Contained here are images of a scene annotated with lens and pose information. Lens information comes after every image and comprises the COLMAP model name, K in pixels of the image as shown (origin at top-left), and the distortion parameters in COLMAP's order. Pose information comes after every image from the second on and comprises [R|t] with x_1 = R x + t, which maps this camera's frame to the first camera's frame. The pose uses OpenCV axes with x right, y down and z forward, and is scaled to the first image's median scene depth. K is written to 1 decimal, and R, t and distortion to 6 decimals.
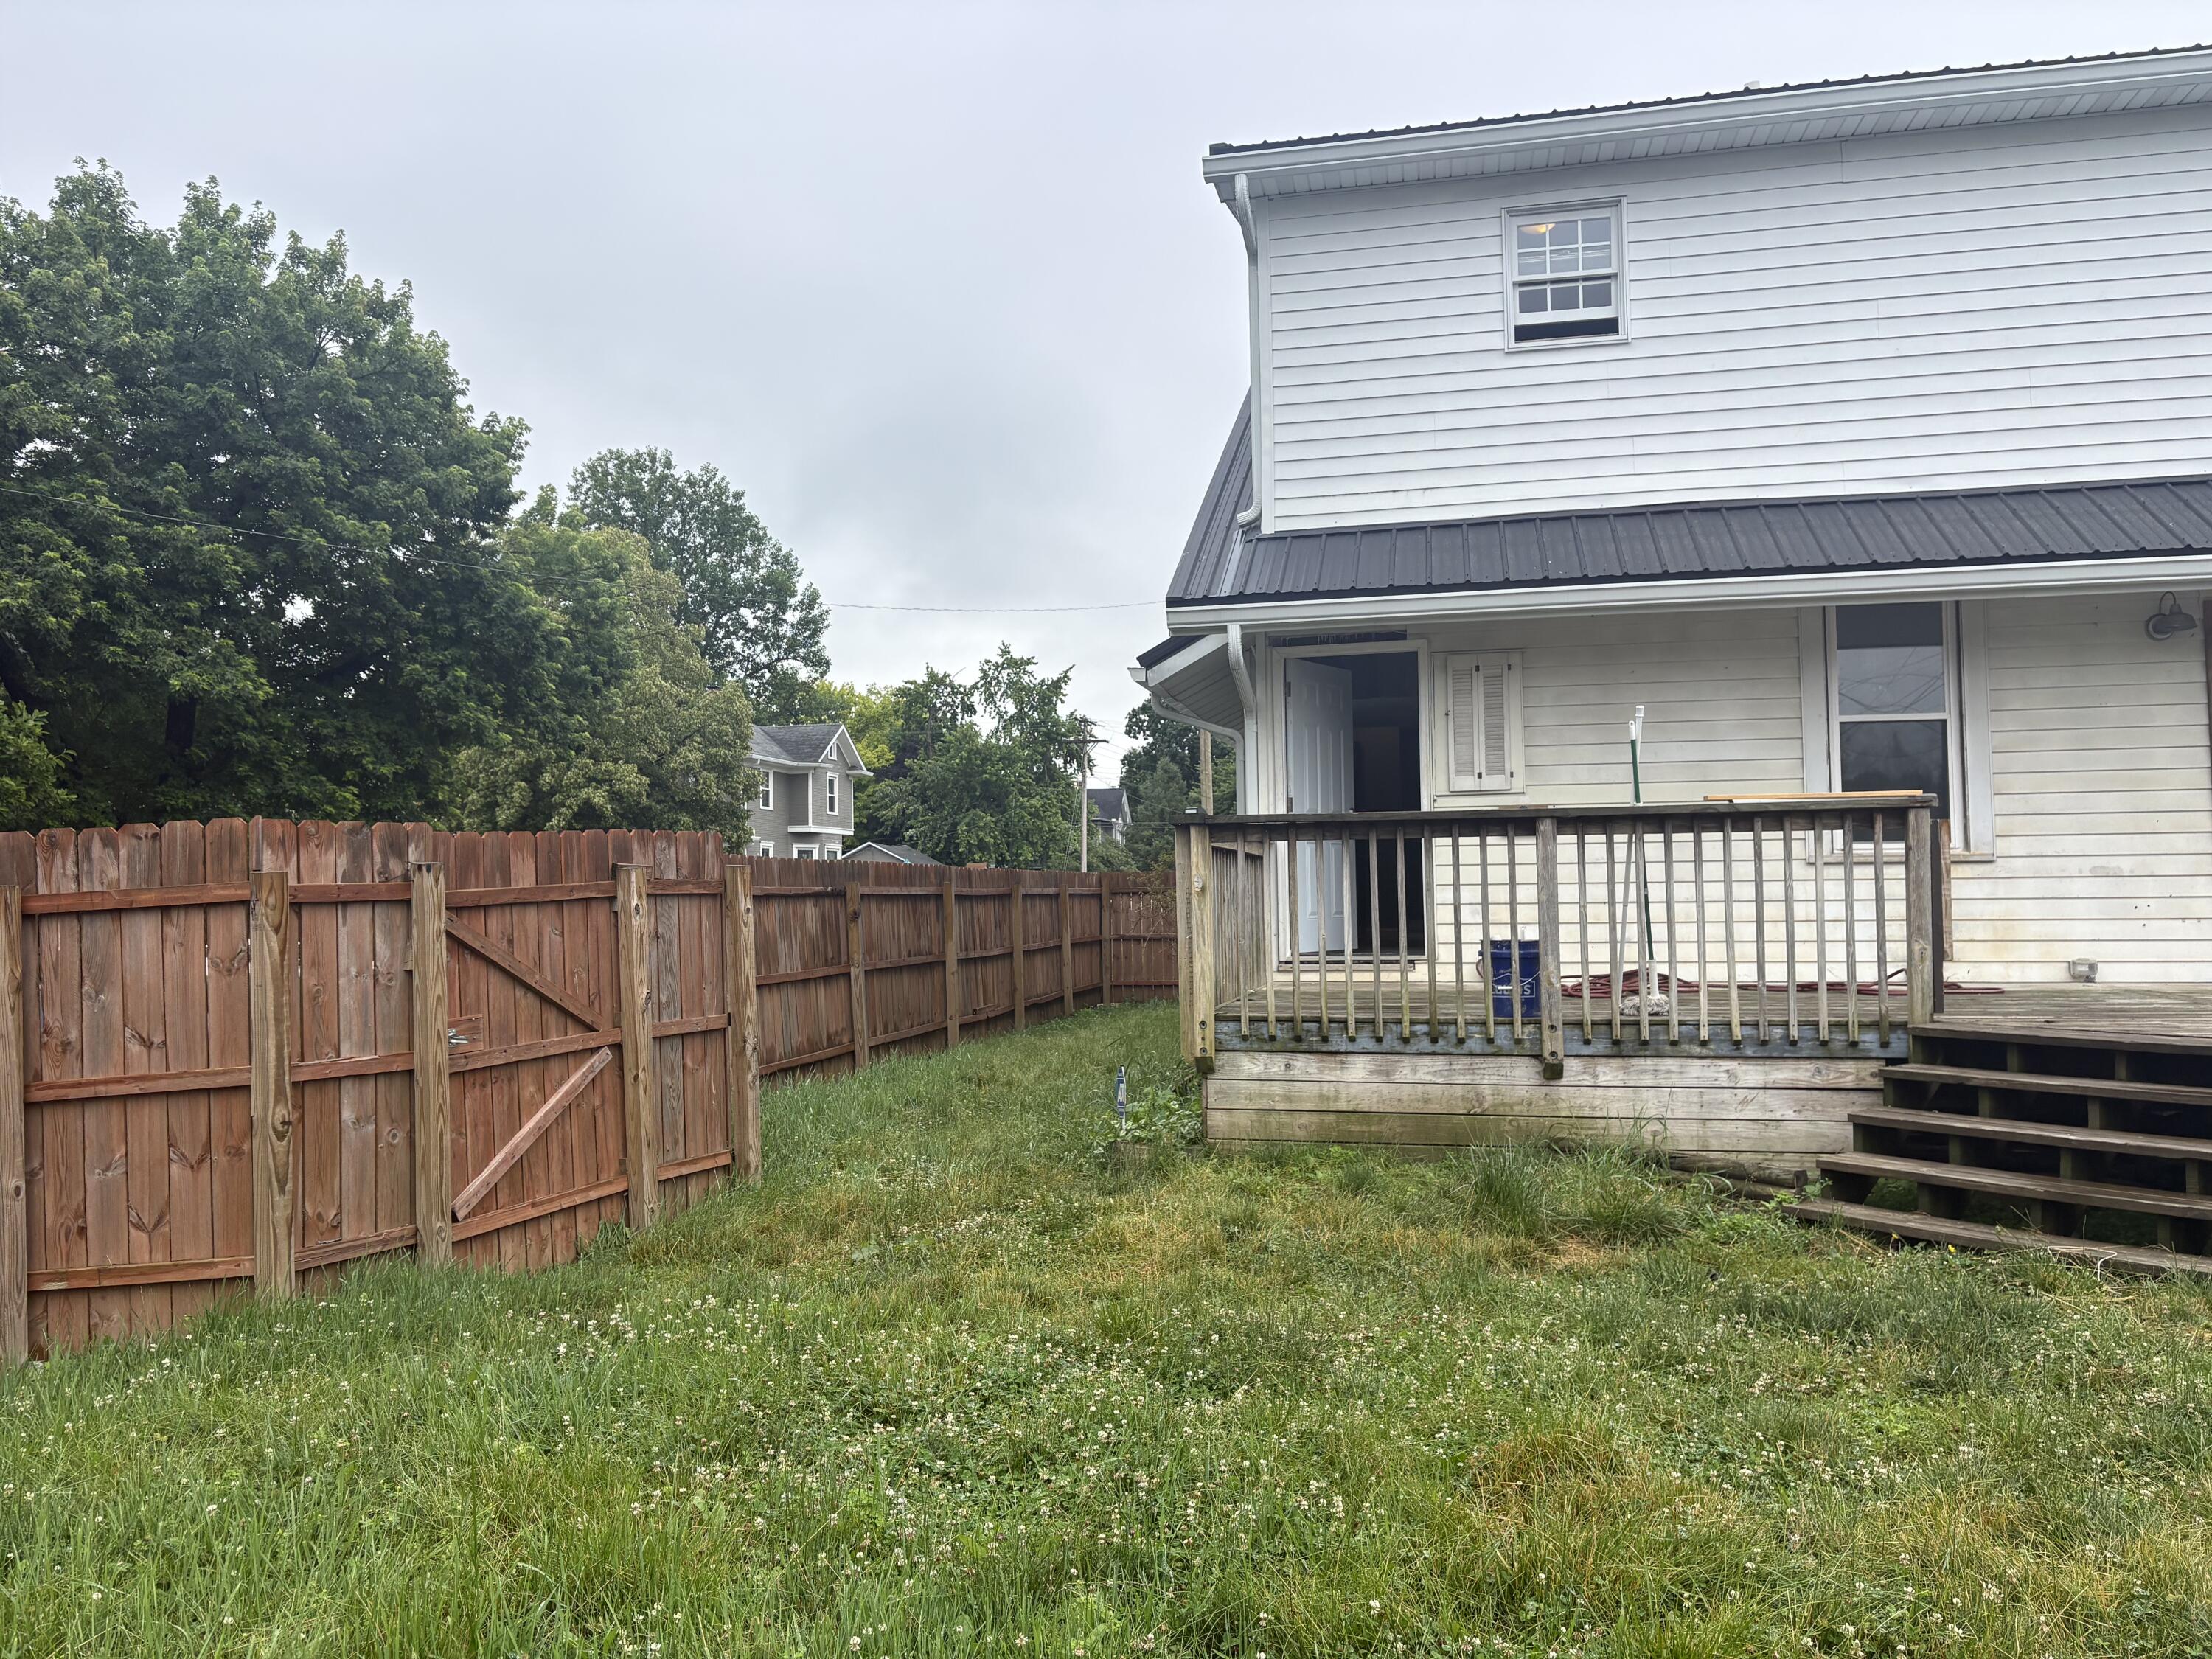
lens RADIAL K [[1675.7, 0, 1112.4], [0, 1675.7, 828.4], [0, 0, 1]] dist [0.050372, -0.050788]
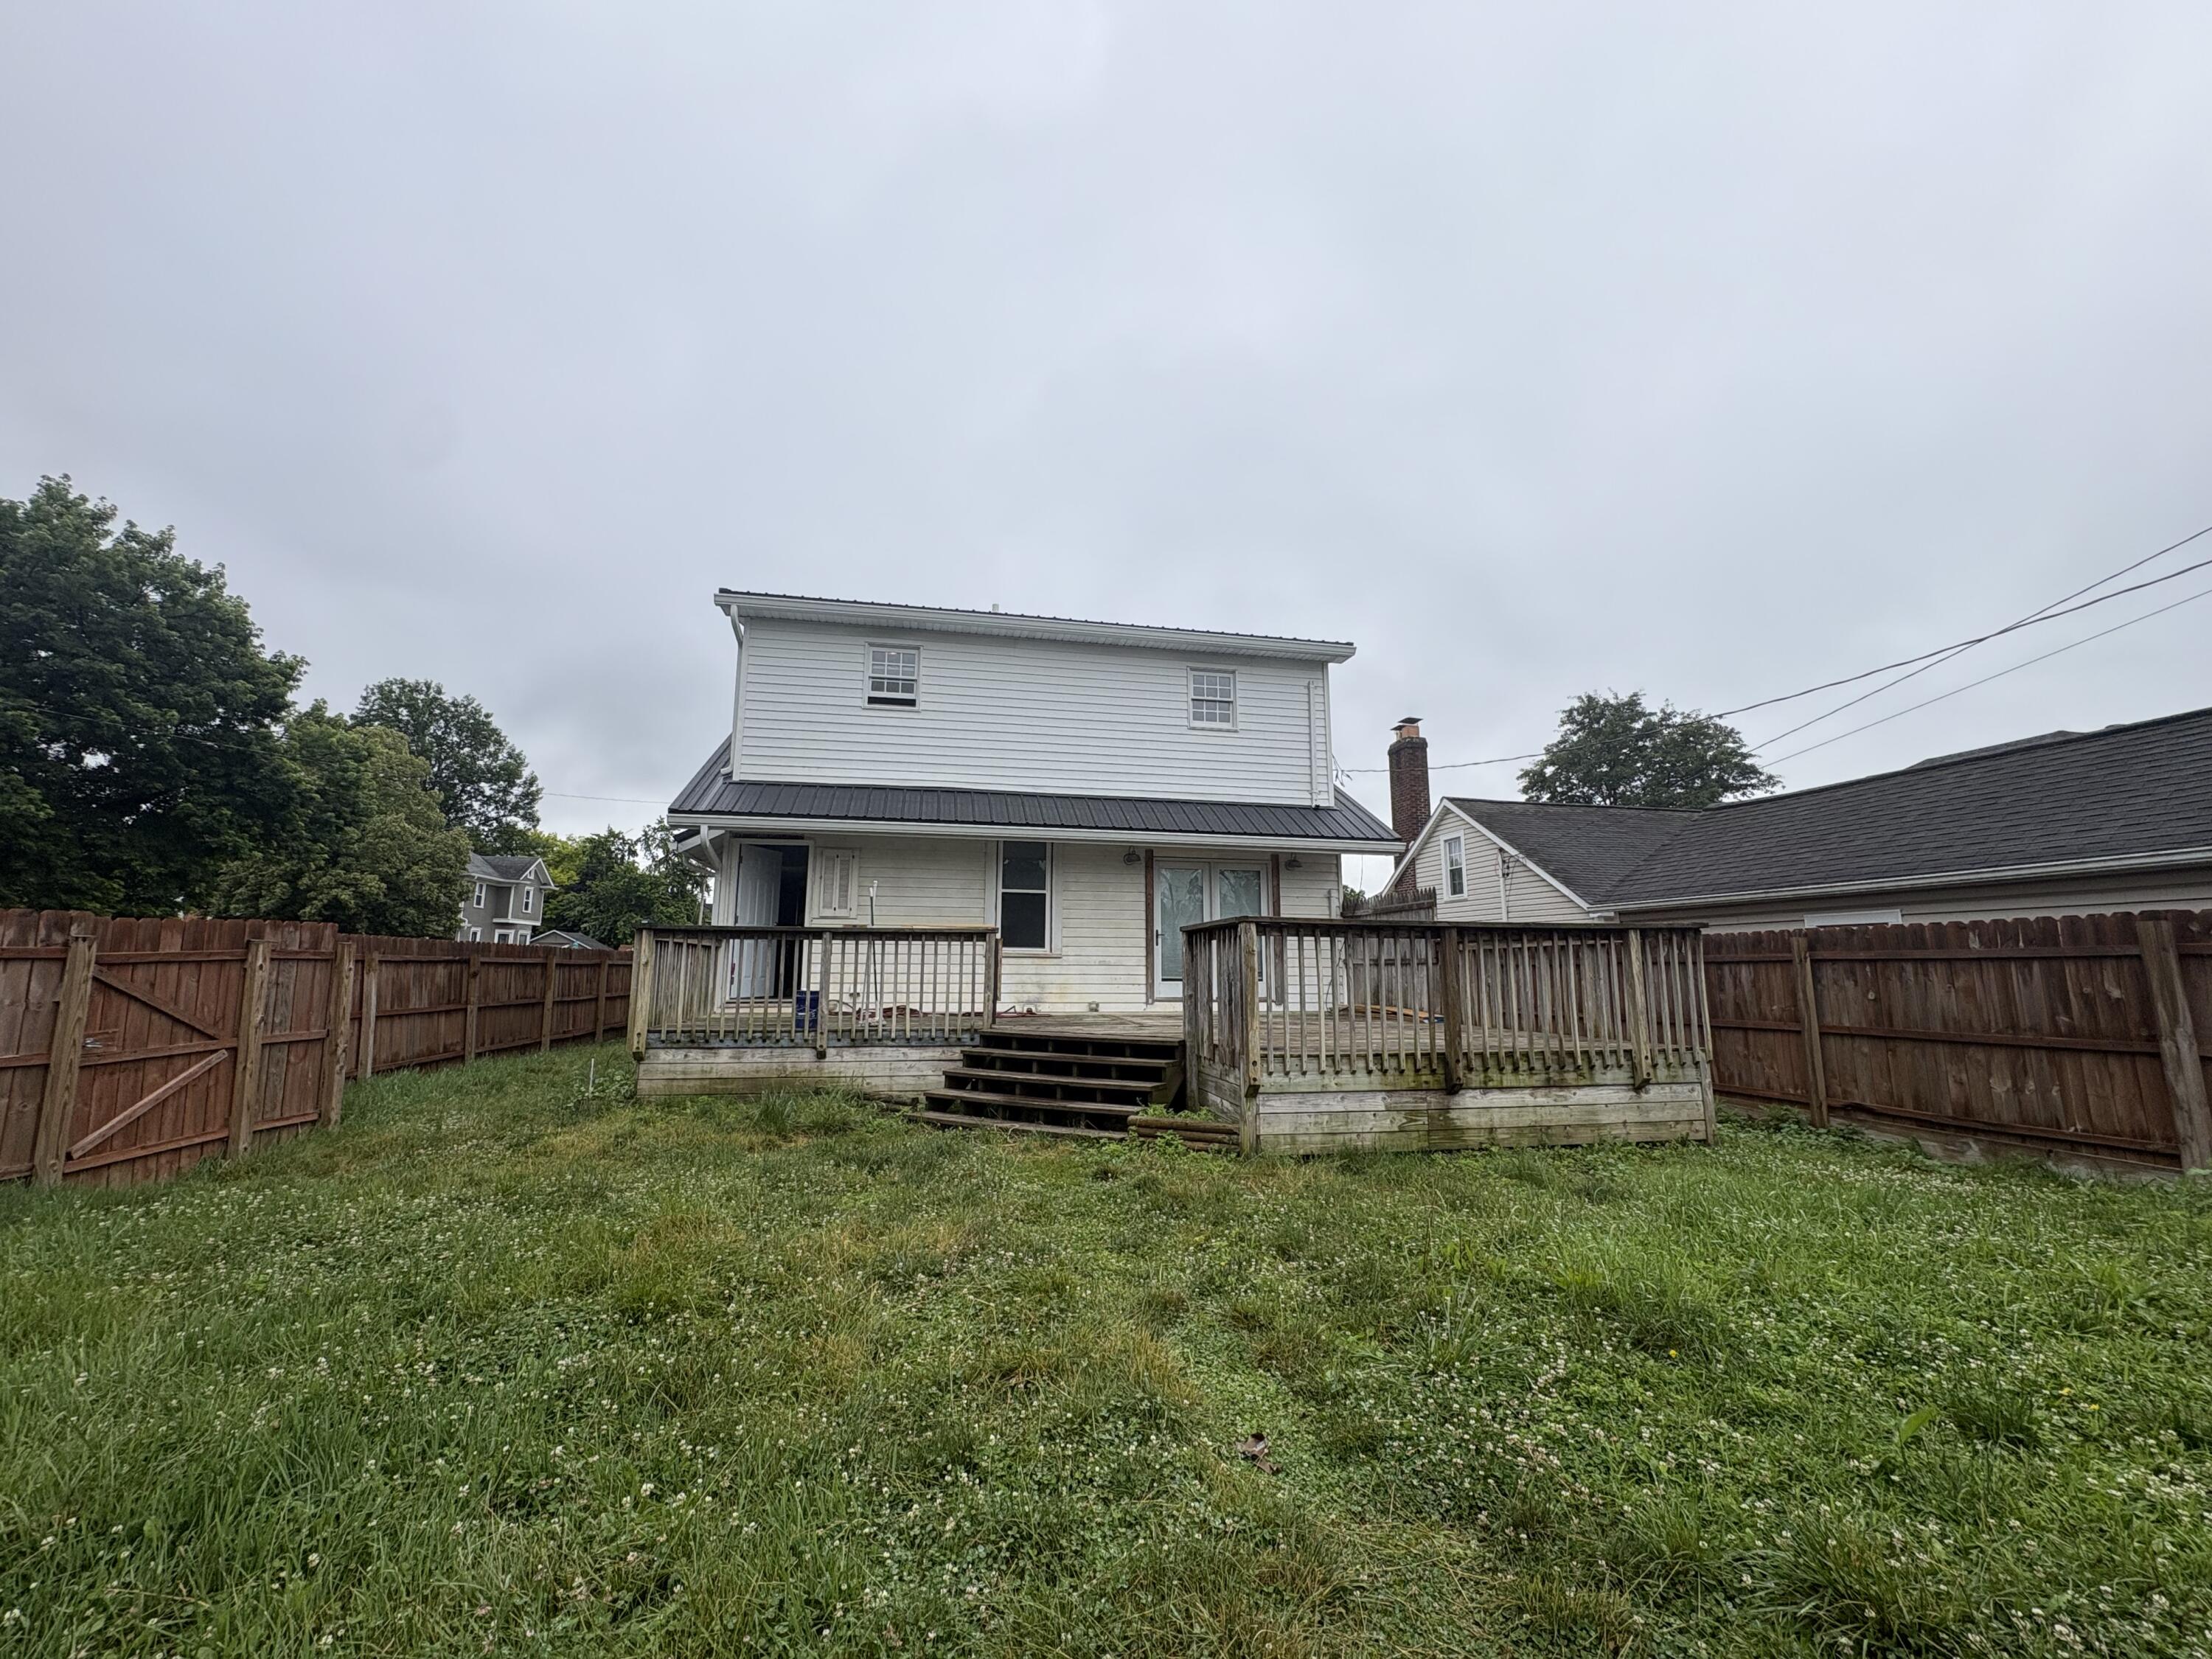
lens RADIAL K [[883.4, 0, 1101.7], [0, 883.4, 826.3], [0, 0, 1]] dist [-0.000847, 0.000562]
pose [[0.920806, 0.080265, 0.381671, 0.047434], [-0.033604, 0.991283, -0.127395, -0.002562], [-0.388569, 0.104480, 0.915477, -0.052755]]
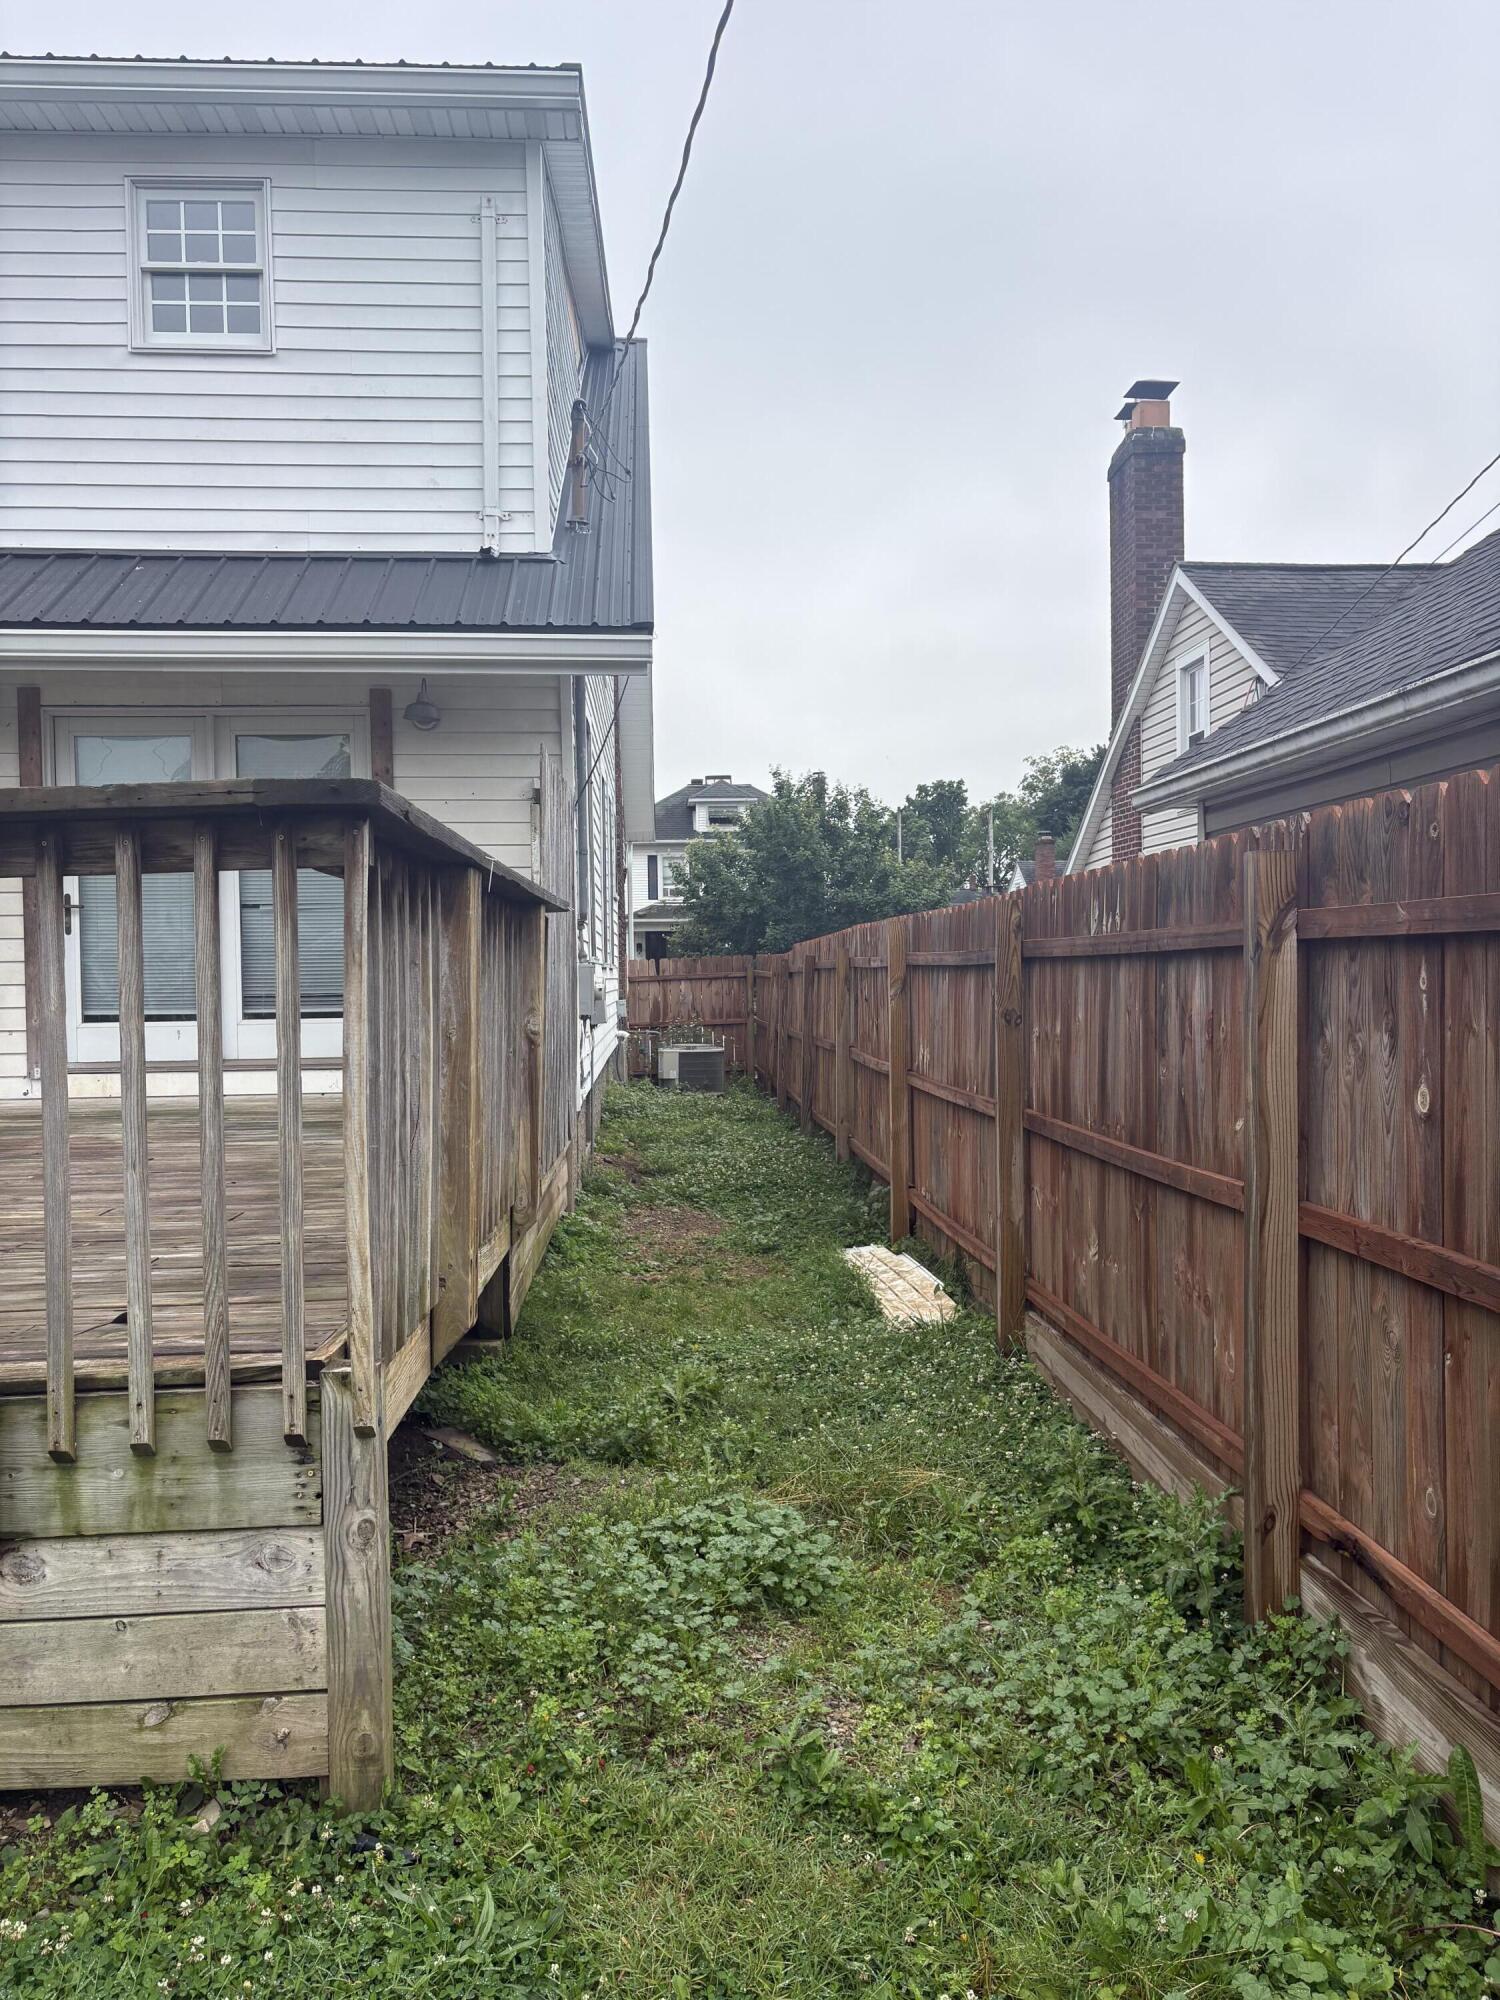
lens RADIAL K [[1515.1, 0, 750.0], [0, 1515.1, 1000.0], [0, 0, 1]] dist [0.050372, -0.050788]
pose [[0.966872, -0.003946, 0.255229, 0.356484], [-0.010076, 0.998511, 0.053607, -0.005681], [-0.255061, -0.054403, 0.965393, 0.037985]]
